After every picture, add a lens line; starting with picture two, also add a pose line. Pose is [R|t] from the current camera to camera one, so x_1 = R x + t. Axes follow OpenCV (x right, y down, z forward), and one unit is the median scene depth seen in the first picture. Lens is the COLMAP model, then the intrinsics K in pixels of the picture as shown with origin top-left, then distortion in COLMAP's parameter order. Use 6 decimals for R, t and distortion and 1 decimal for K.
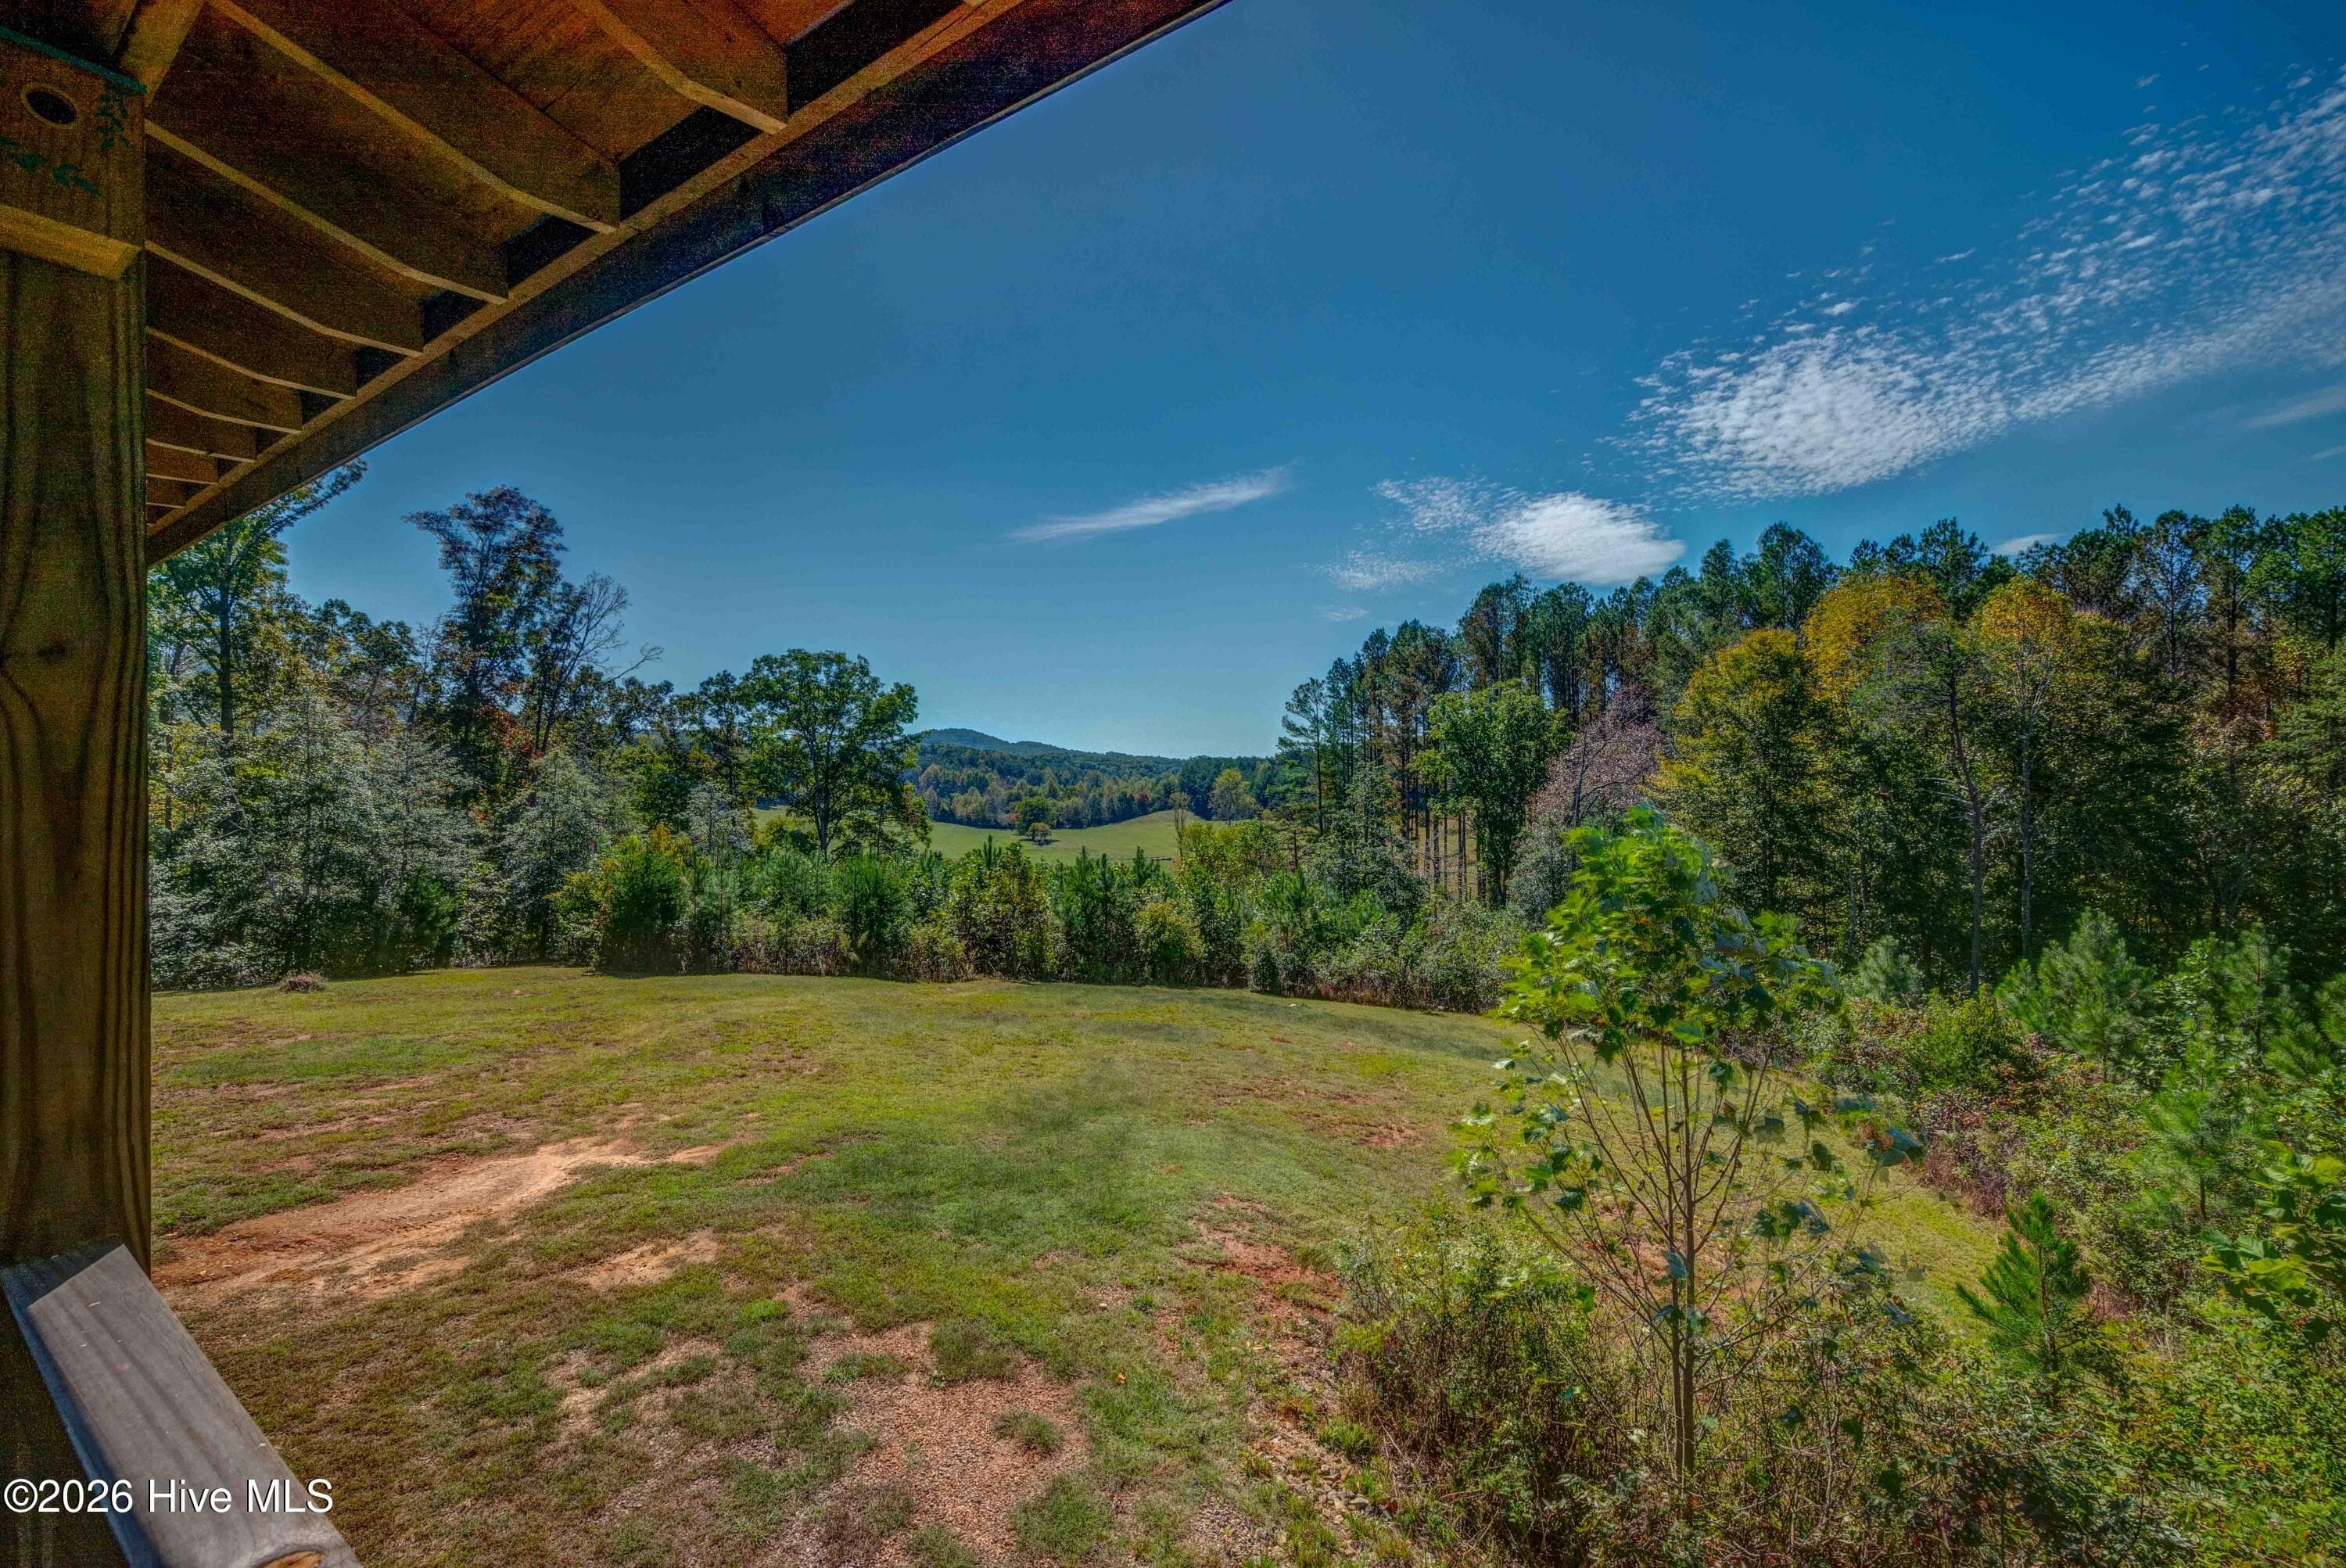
lens RADIAL K [[975.2, 0, 1185.5], [0, 975.2, 777.5], [0, 0, 1]] dist [0.001558, 0.000632]
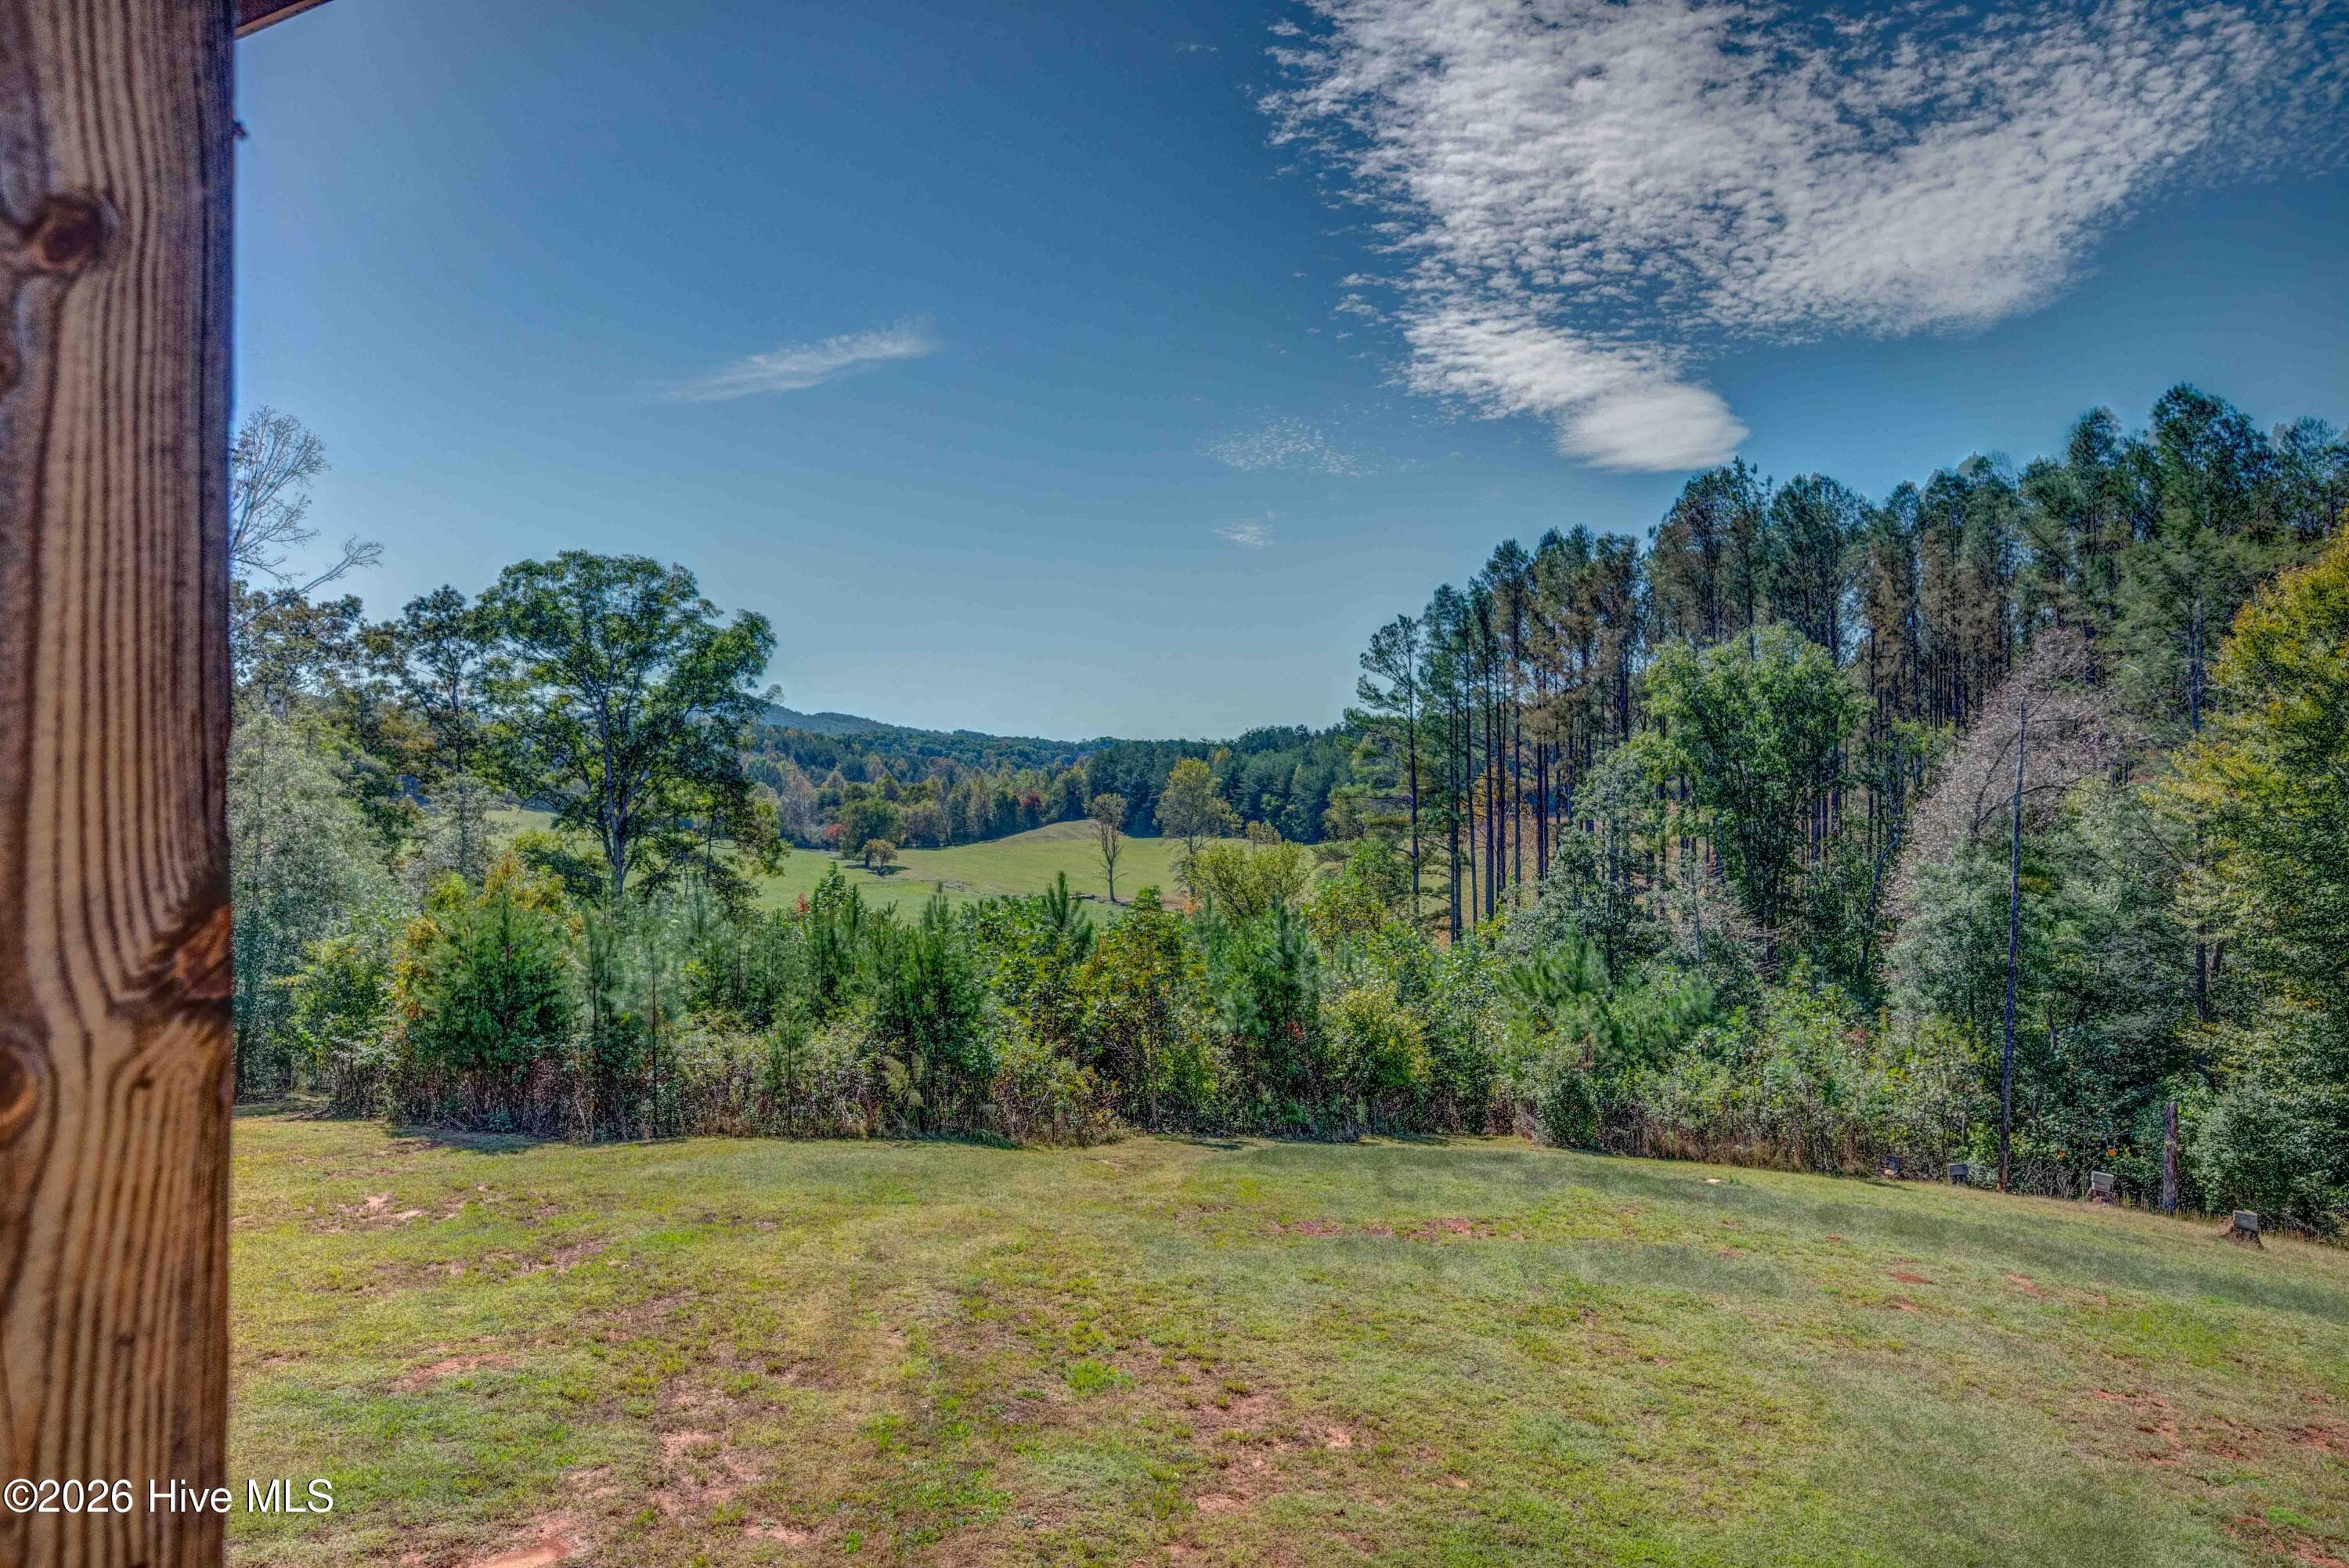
lens RADIAL K [[1339.5, 0, 940.8], [0, 1339.5, 741.7], [0, 0, 1]] dist [-0.002774, -0.001388]
pose [[0.996360, 0.010247, 0.084629, -0.239769], [-0.008511, 0.999746, -0.020850, 0.000357], [-0.084822, 0.020054, 0.996194, 0.160250]]
